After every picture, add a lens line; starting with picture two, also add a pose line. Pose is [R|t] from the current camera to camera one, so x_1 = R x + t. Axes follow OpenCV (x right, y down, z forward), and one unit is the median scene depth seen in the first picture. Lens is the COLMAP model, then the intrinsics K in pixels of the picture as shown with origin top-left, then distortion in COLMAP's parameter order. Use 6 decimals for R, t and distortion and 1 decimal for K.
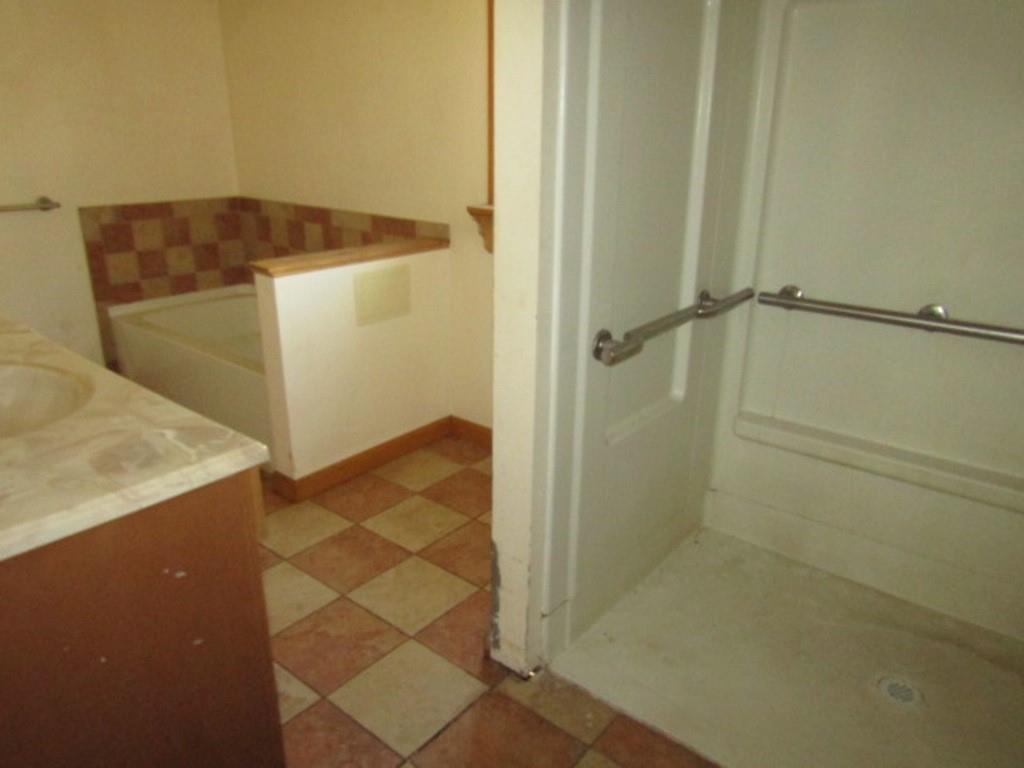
lens RADIAL K [[732.3, 0, 512.0], [0, 732.3, 384.0], [0, 0, 1]] dist [-0.007910, 0.001603]
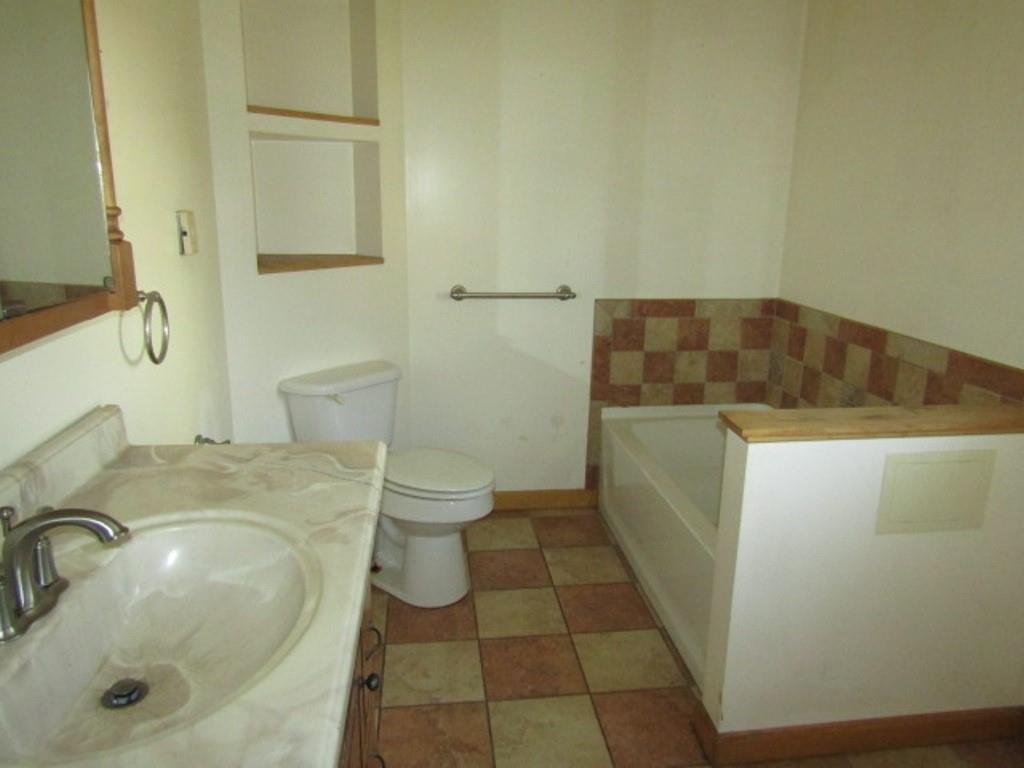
lens RADIAL K [[732.3, 0, 512.0], [0, 732.3, 384.0], [0, 0, 1]] dist [-0.007910, 0.001603]
pose [[0.716051, 0.167537, -0.677645, -0.023558], [-0.229195, 0.973379, -0.001532, -0.104468], [0.659349, 0.156410, 0.735388, 0.249482]]
